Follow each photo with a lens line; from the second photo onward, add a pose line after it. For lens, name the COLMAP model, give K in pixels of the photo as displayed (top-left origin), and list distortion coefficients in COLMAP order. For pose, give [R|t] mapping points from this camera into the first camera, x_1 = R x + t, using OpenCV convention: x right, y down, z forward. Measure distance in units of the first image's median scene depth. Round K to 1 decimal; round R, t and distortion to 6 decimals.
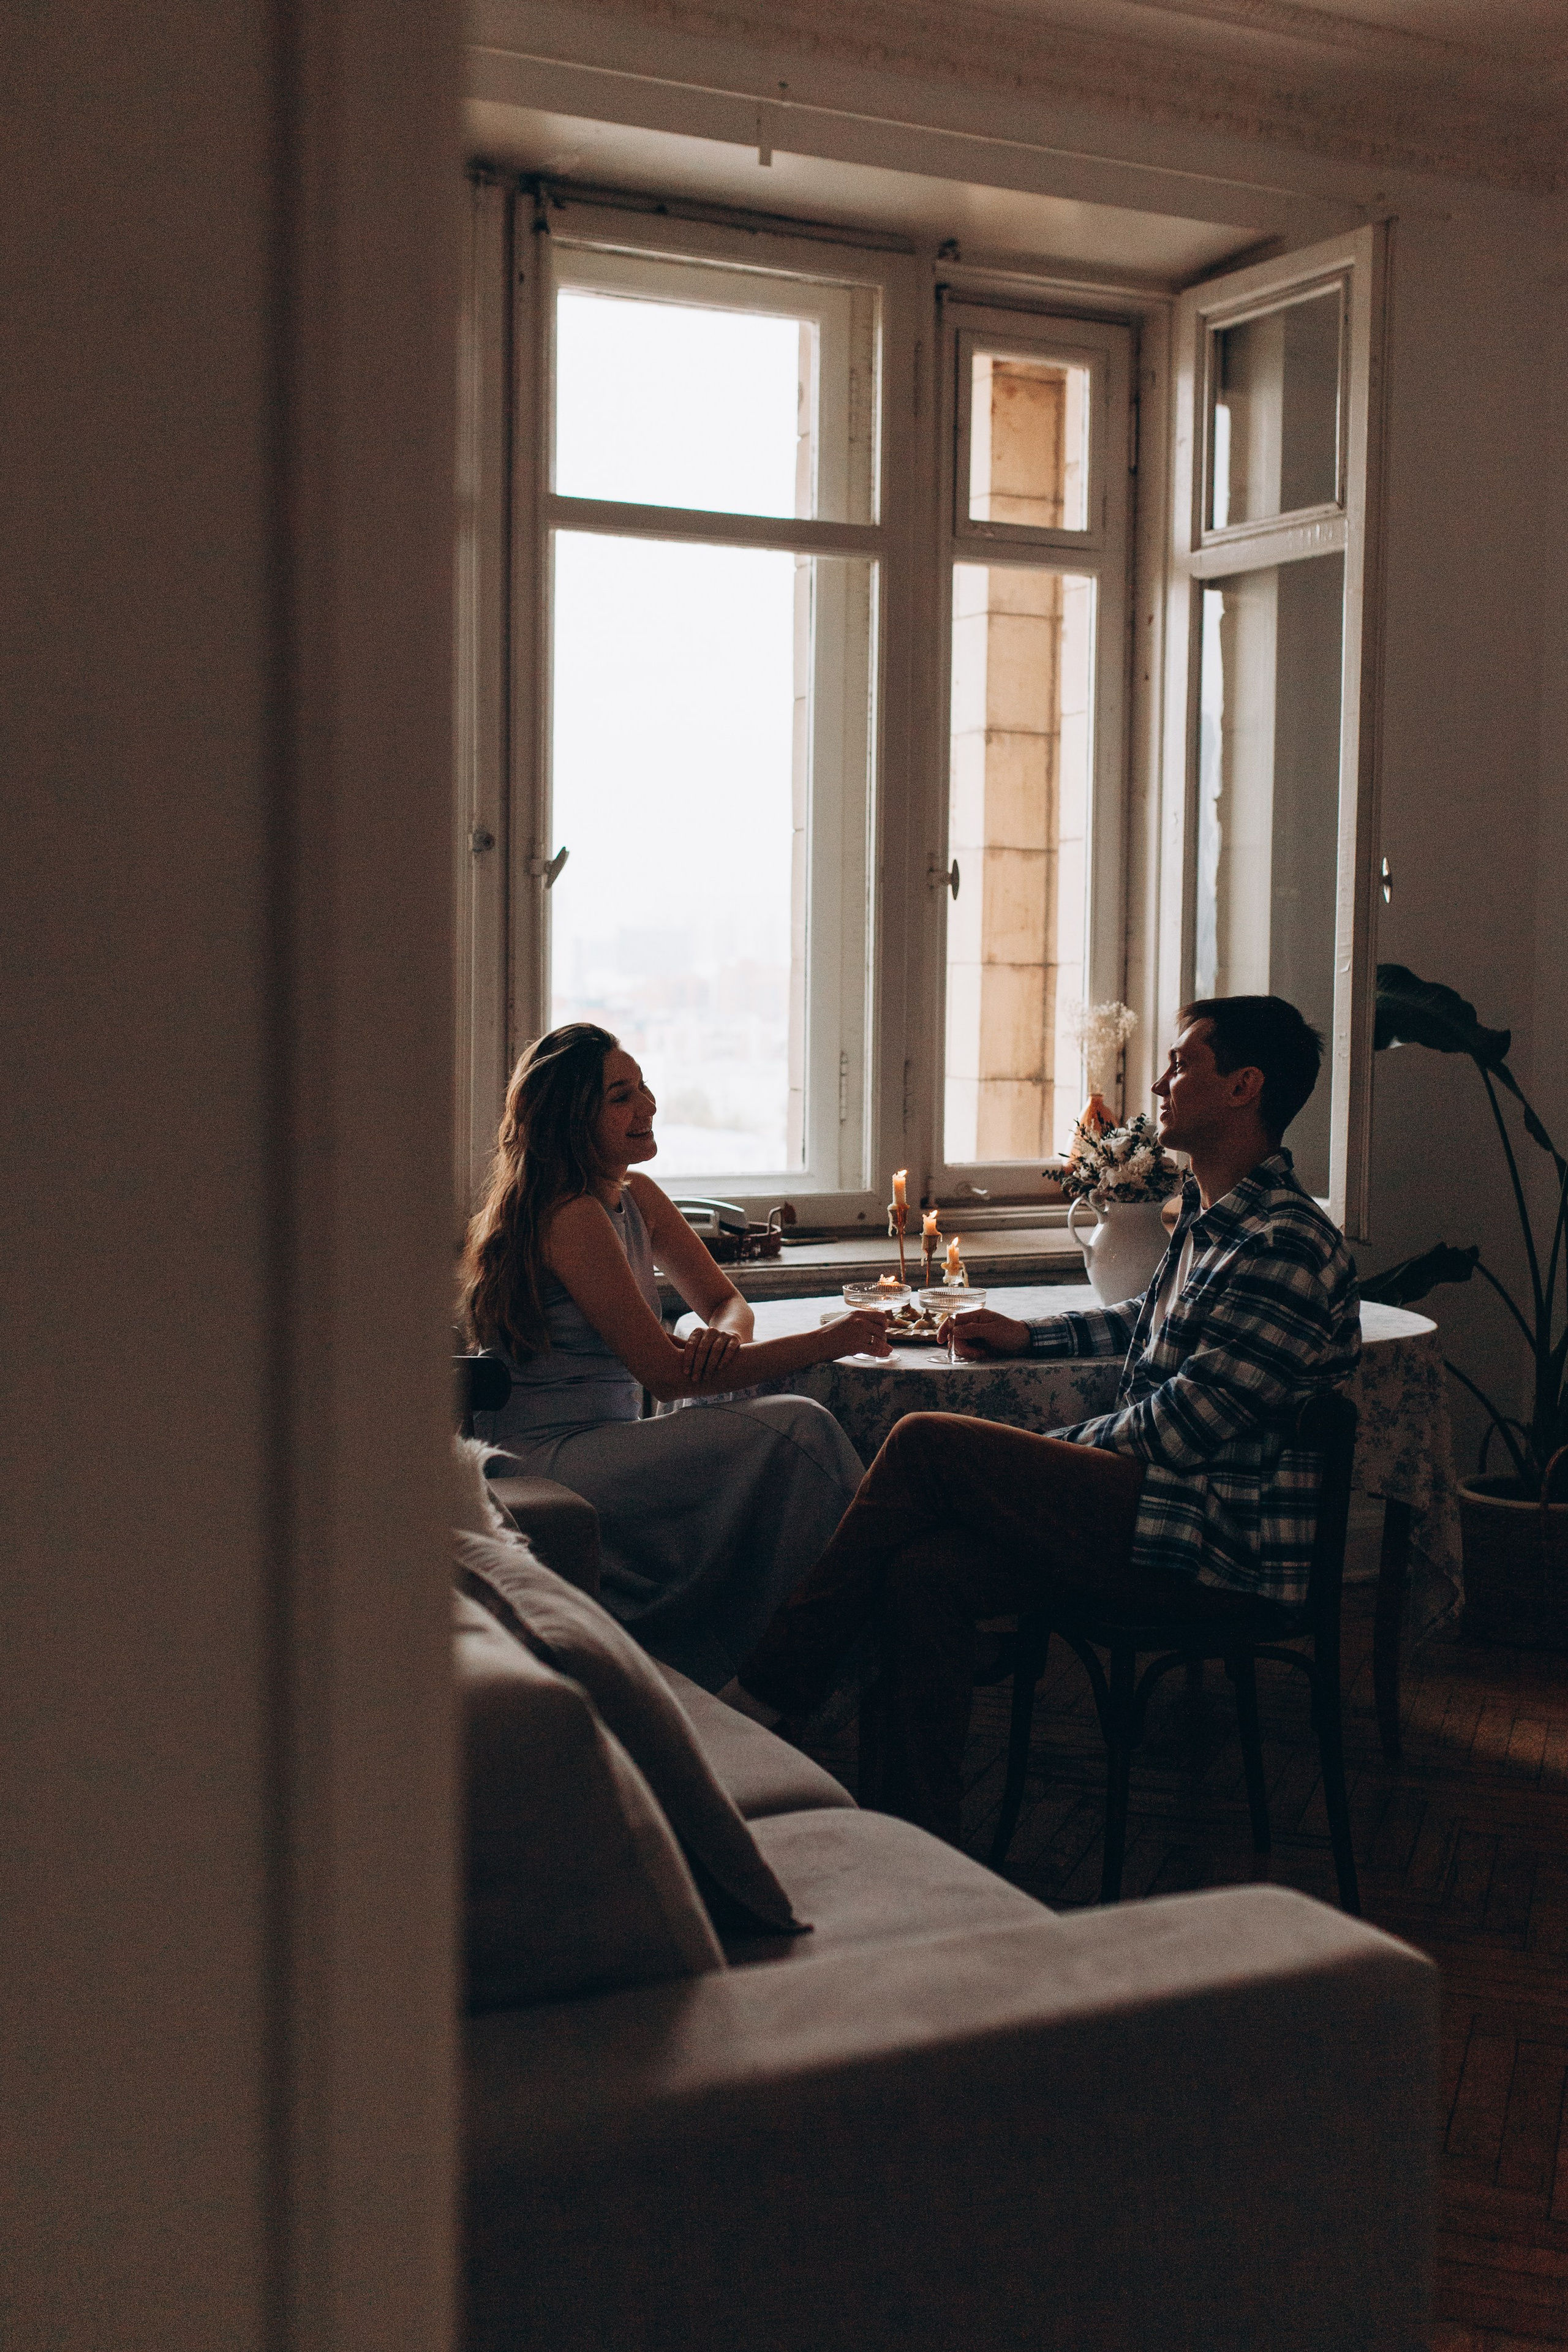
lens RADIAL K [[2392.7, 0, 796.4], [0, 2392.7, 1171.4], [0, 0, 1]] dist [-0.065065, 0.000000]
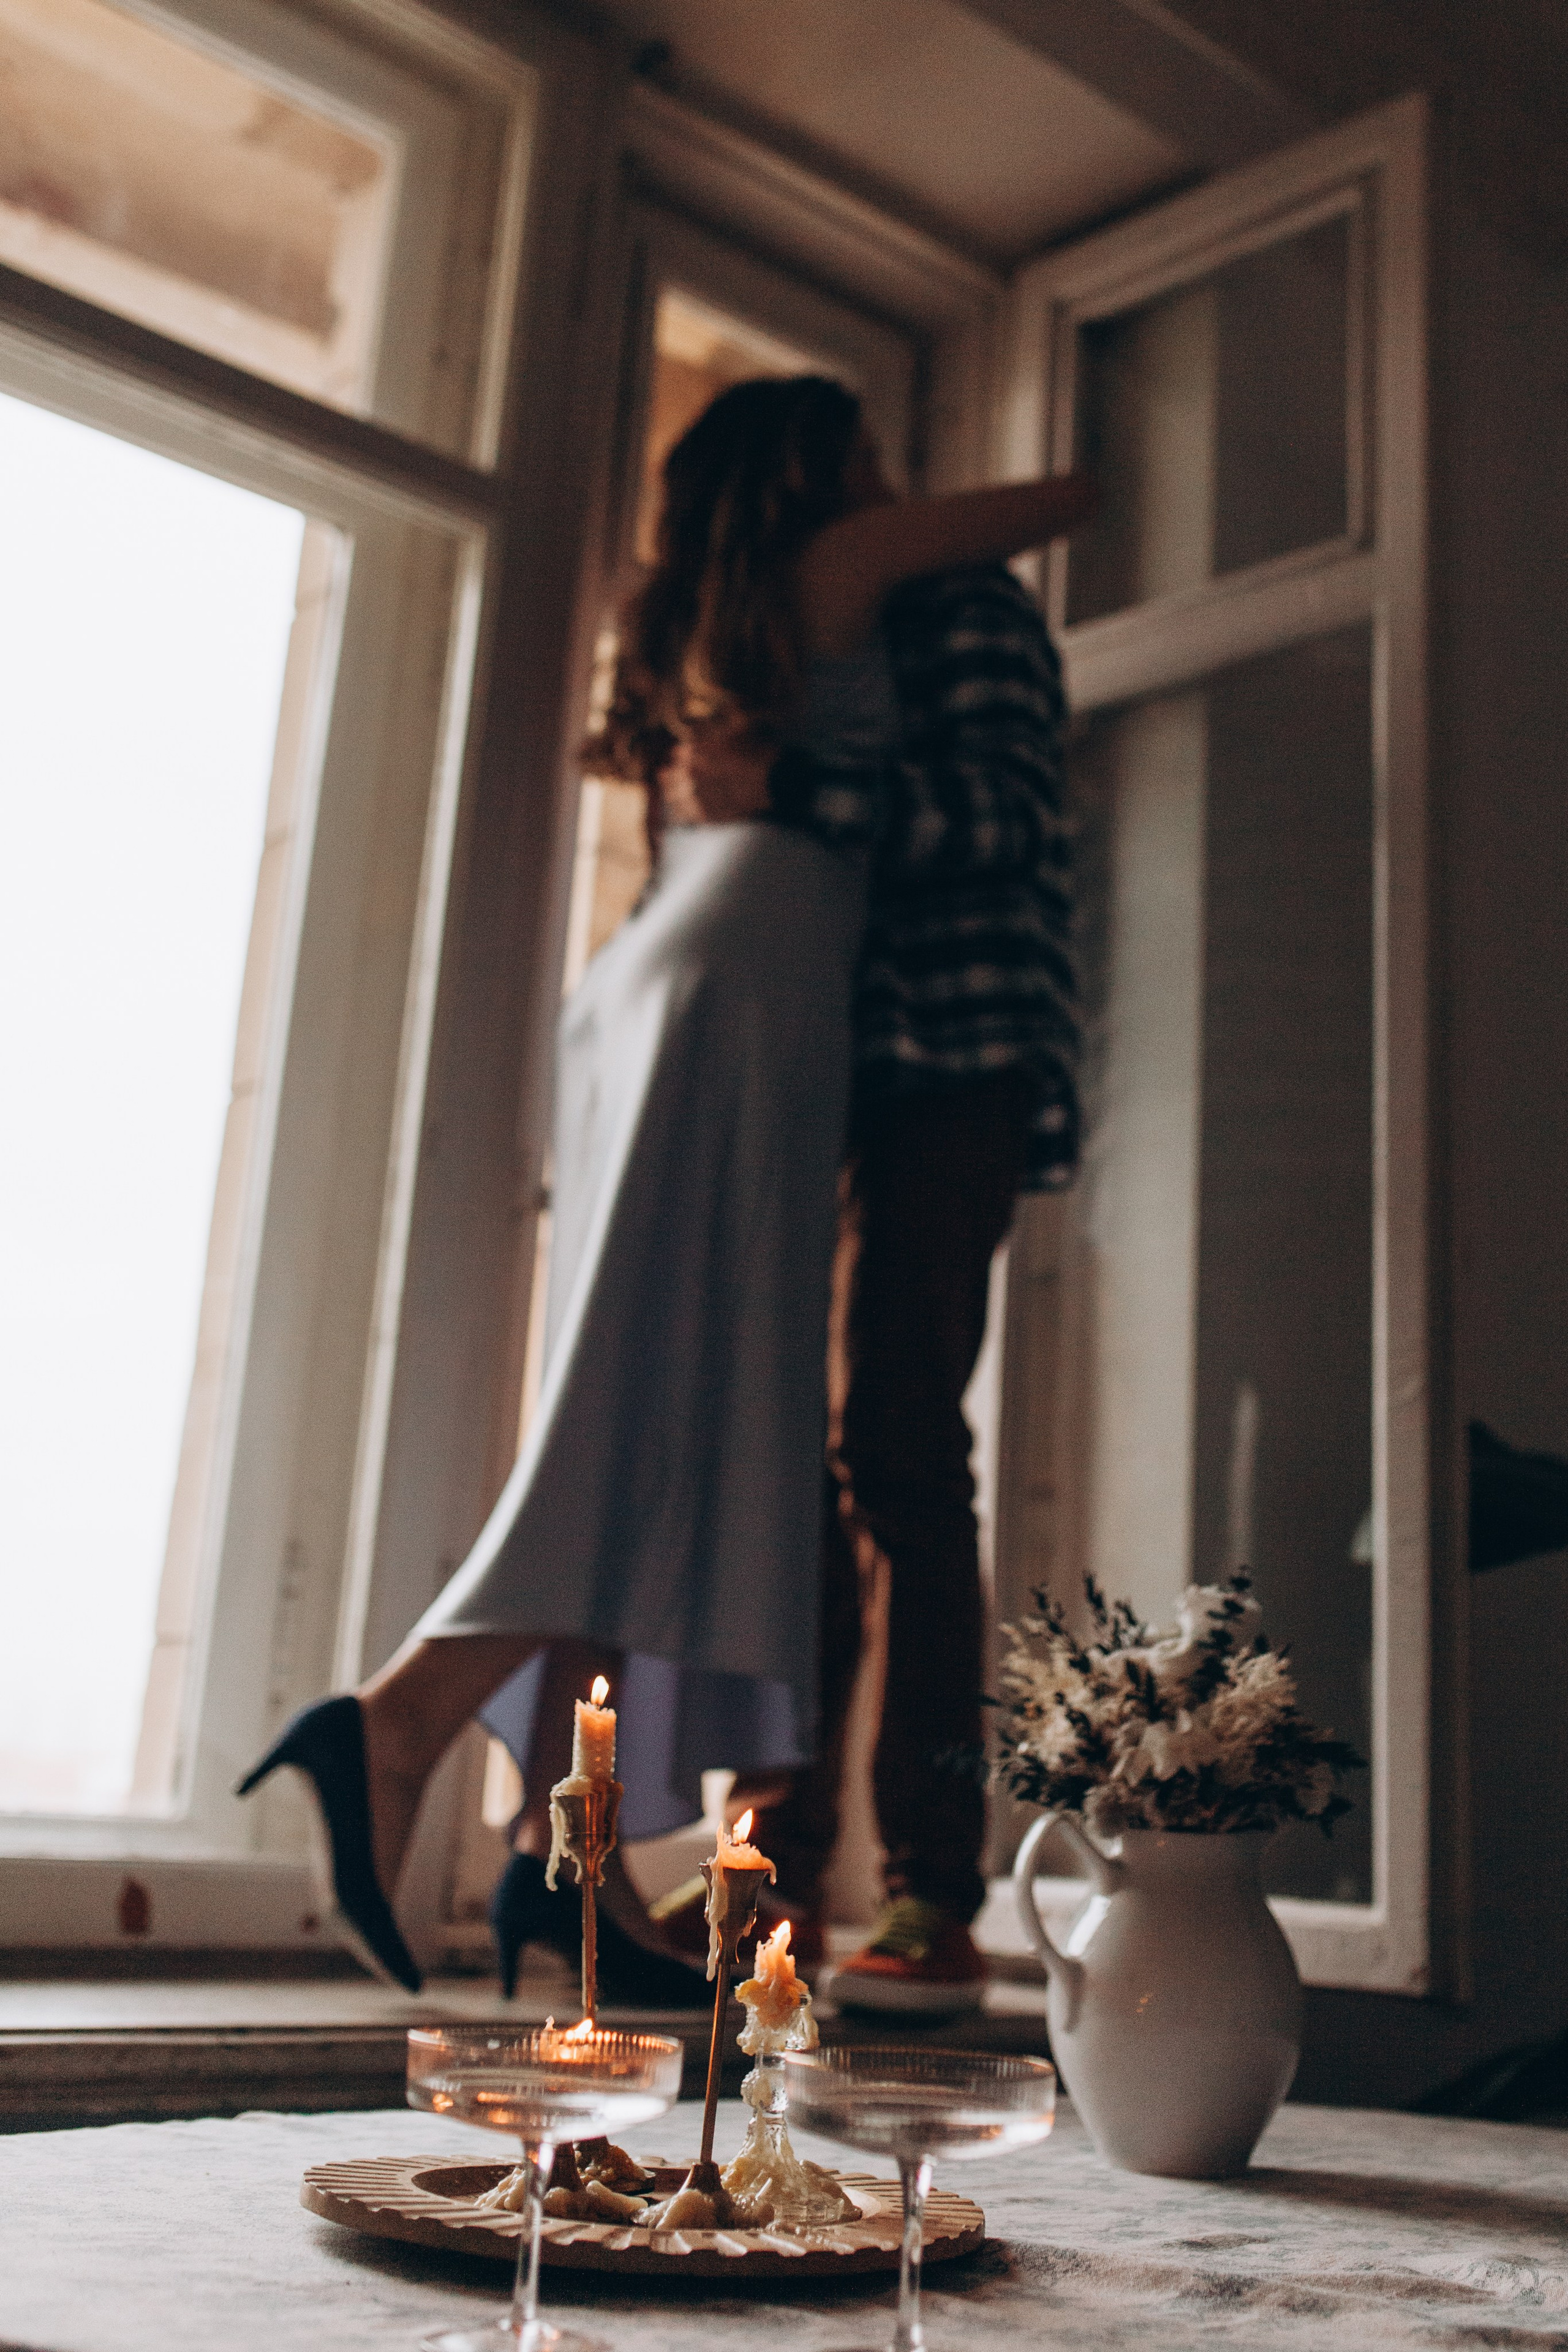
lens RADIAL K [[2392.7, 0, 796.8], [0, 2392.7, 1154.1], [0, 0, 1]] dist [-0.065065, 0.000000]
pose [[0.959320, 0.116821, 0.257016, -0.015282], [-0.023695, 0.940476, -0.339032, 0.034326], [-0.281323, 0.319150, 0.904986, 0.586785]]
